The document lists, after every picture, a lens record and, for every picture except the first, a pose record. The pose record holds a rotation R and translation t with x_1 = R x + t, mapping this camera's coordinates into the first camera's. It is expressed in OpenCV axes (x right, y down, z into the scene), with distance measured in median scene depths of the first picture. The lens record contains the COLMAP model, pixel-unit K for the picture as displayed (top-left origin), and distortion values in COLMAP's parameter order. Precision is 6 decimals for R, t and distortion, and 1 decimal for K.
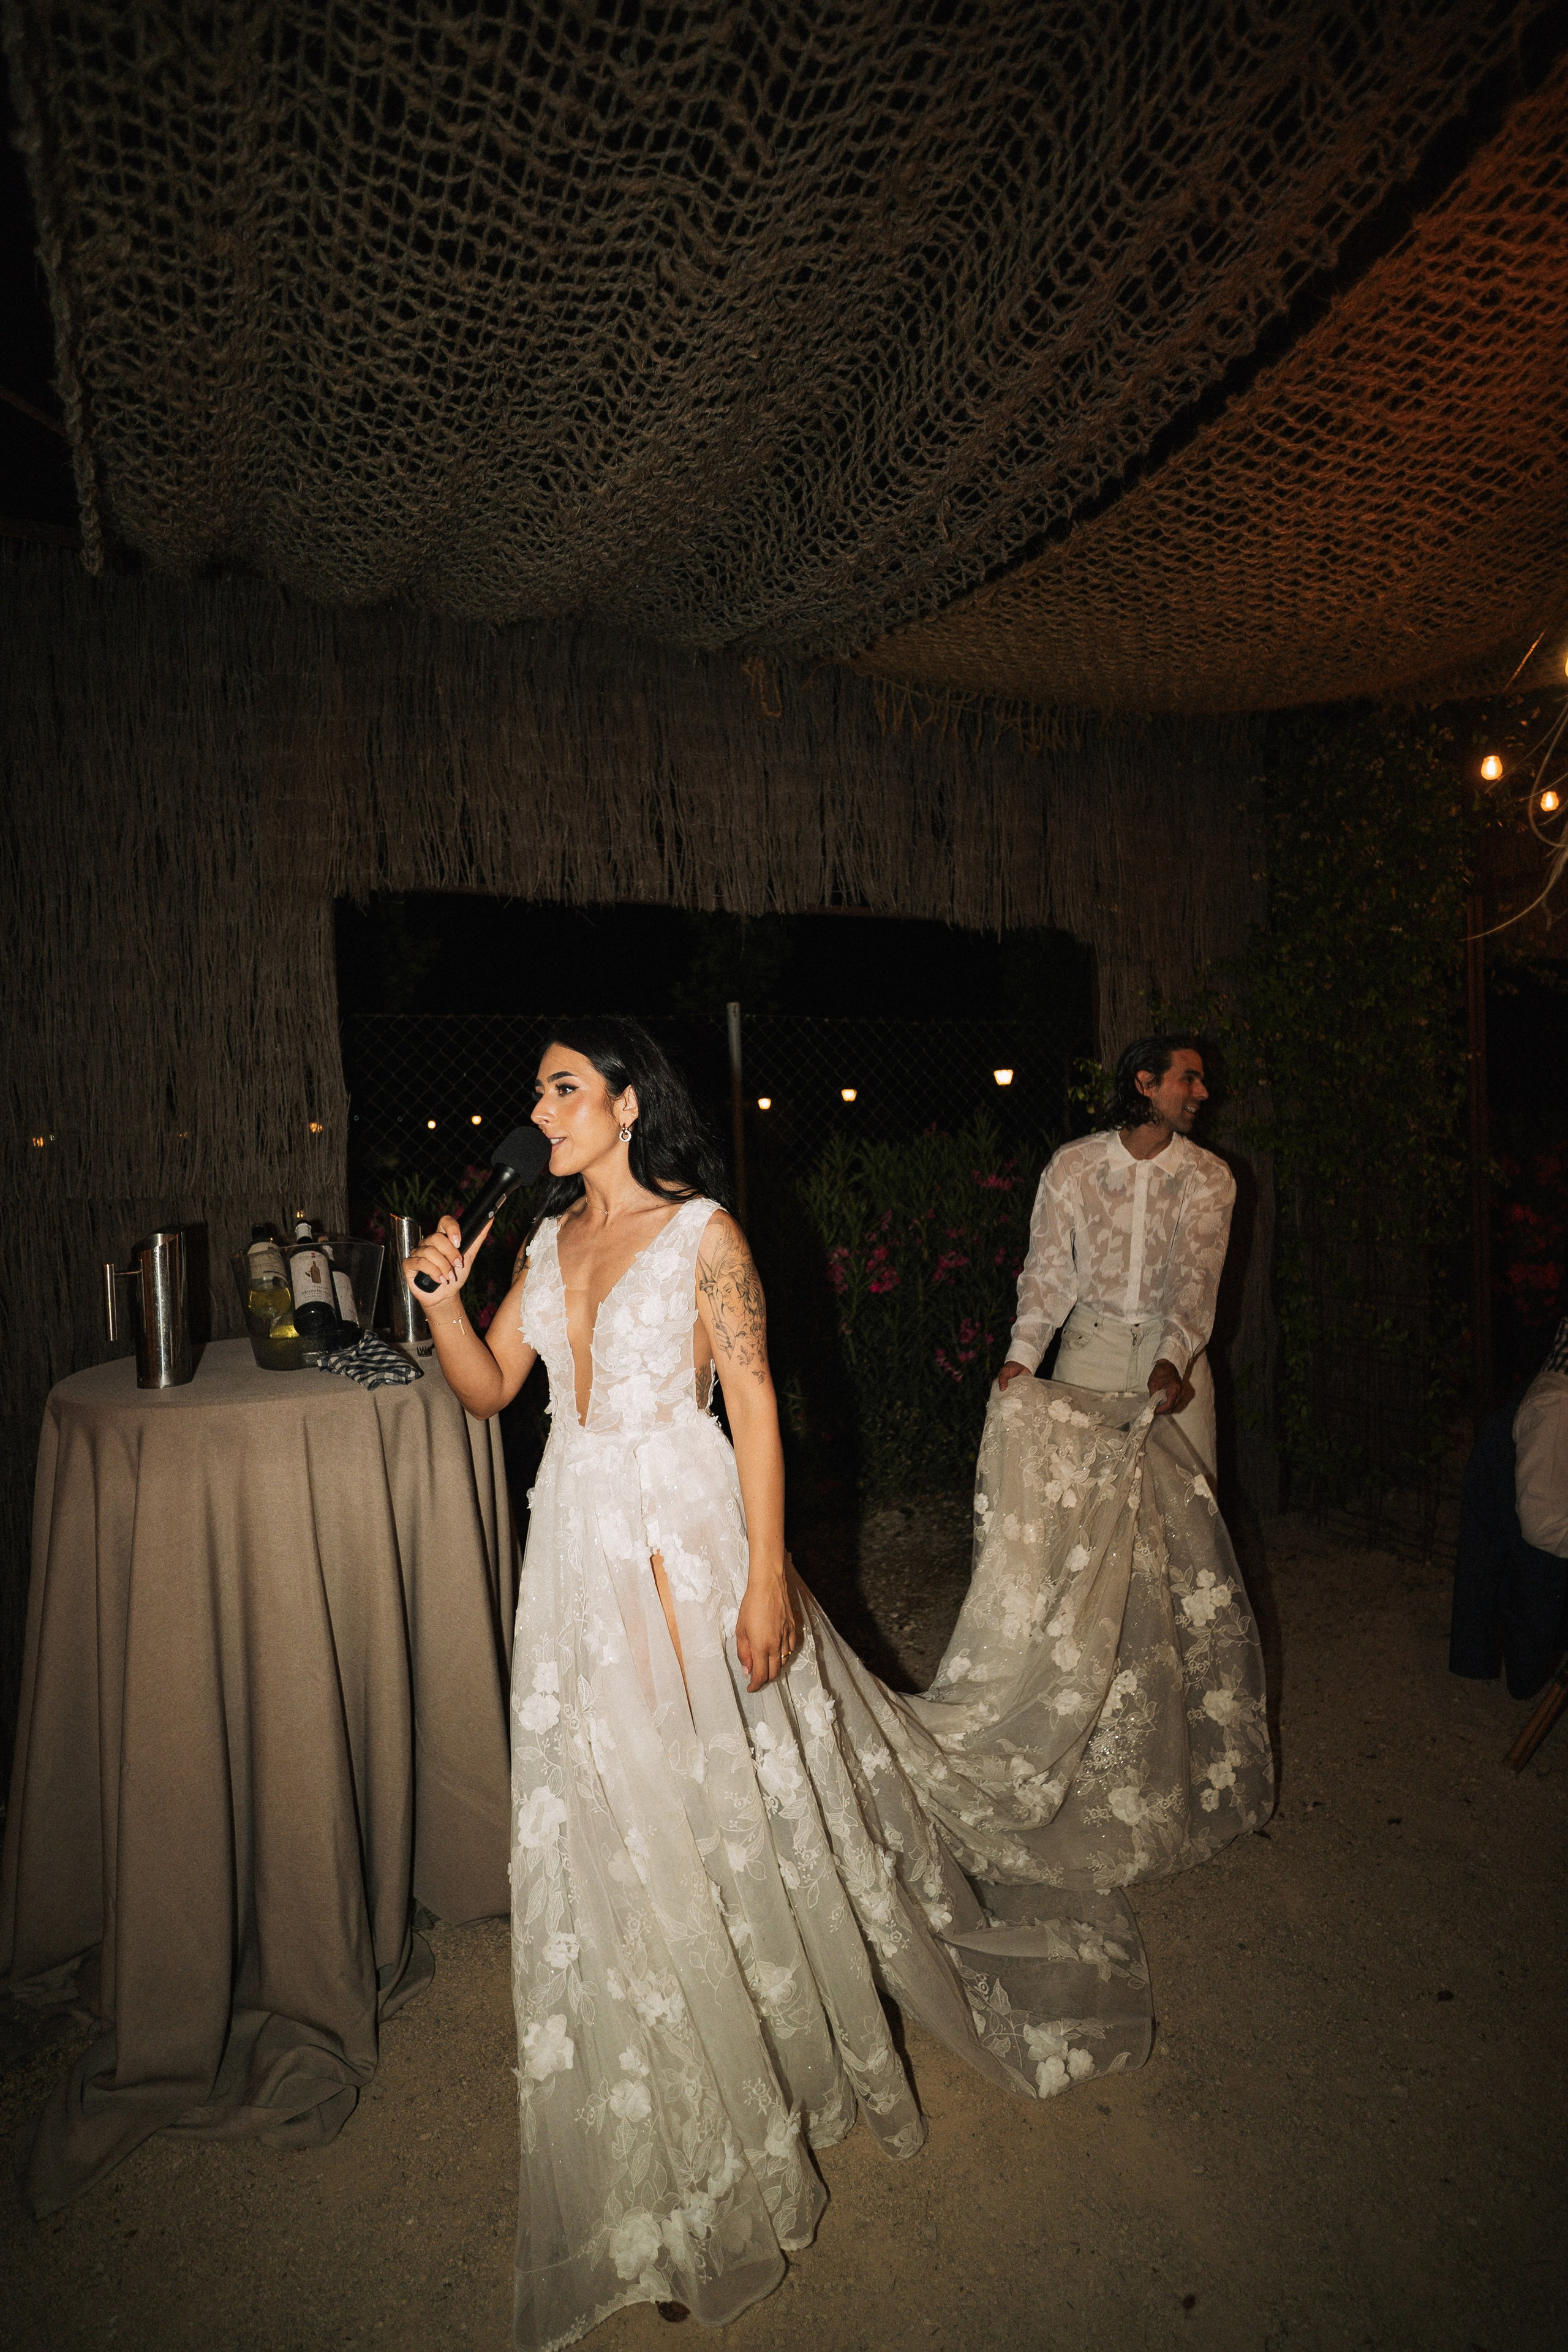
lens RADIAL K [[1121.8, 0, 784.0], [0, 1121.8, 1176.0], [0, 0, 1]] dist [-0.000488, 0.000325]
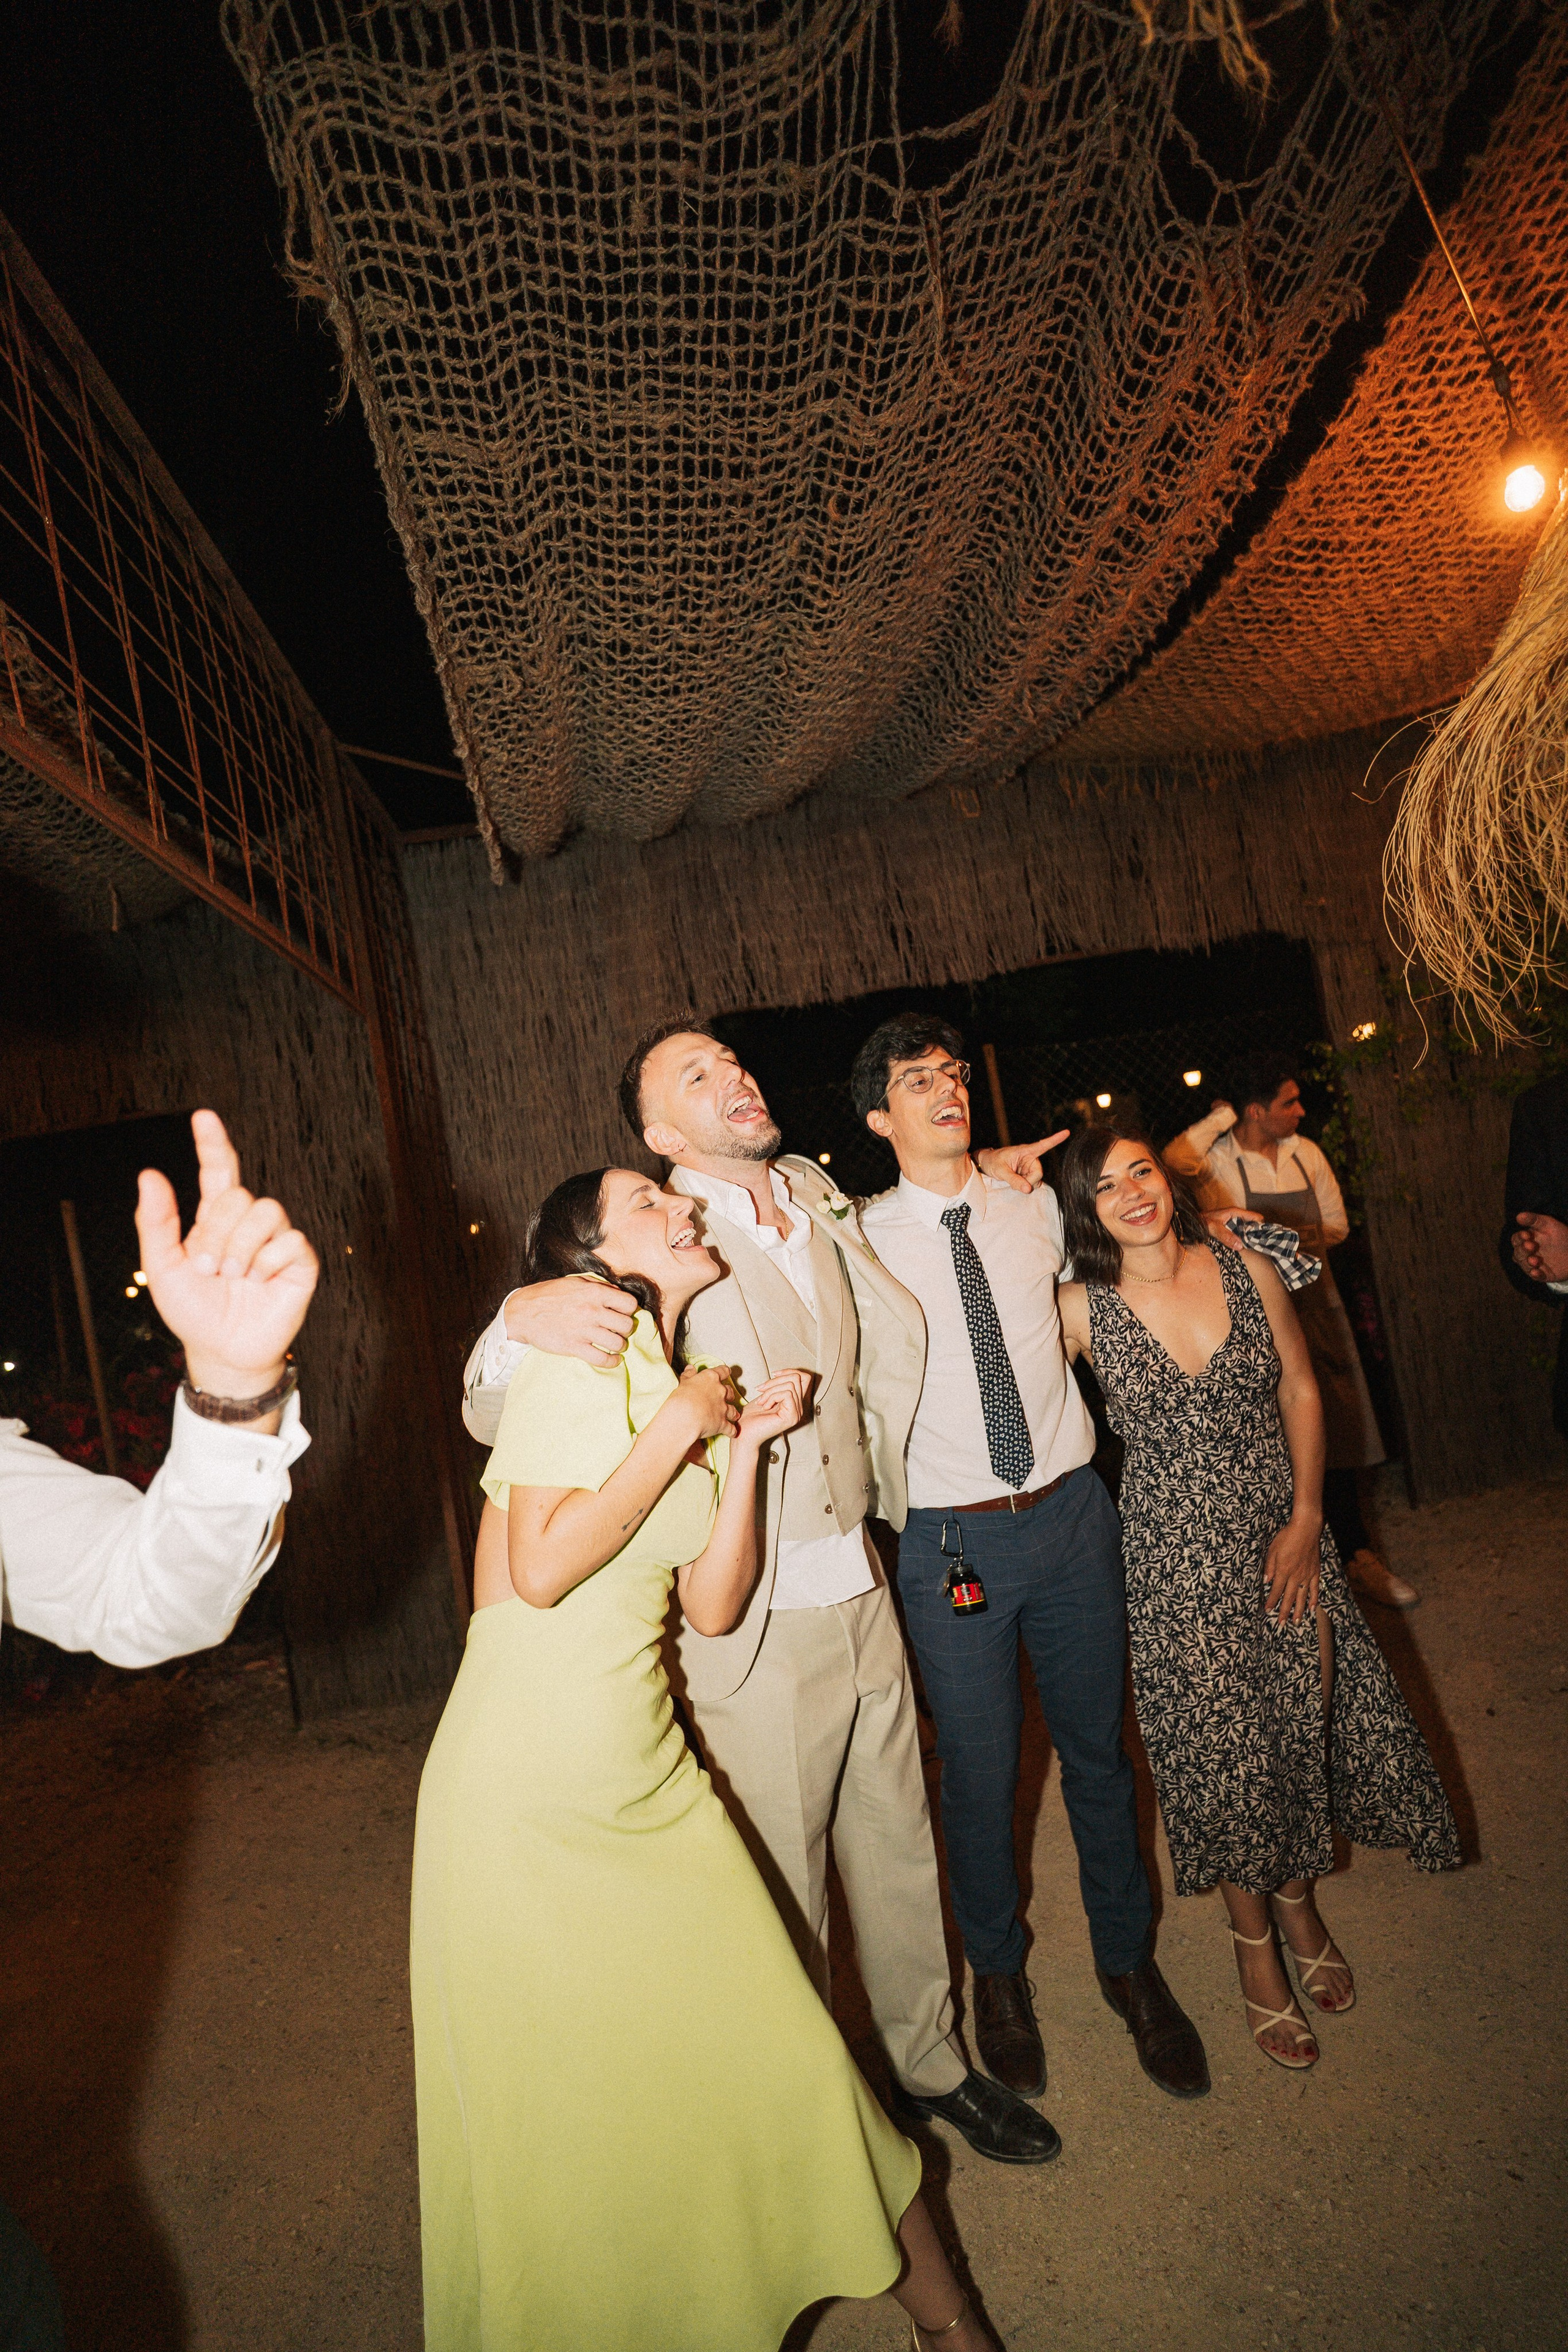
lens RADIAL K [[1121.8, 0, 784.0], [0, 1121.8, 1176.0], [0, 0, 1]] dist [-0.000488, 0.000325]
pose [[0.942598, -0.135813, -0.305064, 0.128660], [0.130519, 0.990726, -0.037785, -0.002745], [0.307366, -0.004200, 0.951582, -0.253611]]
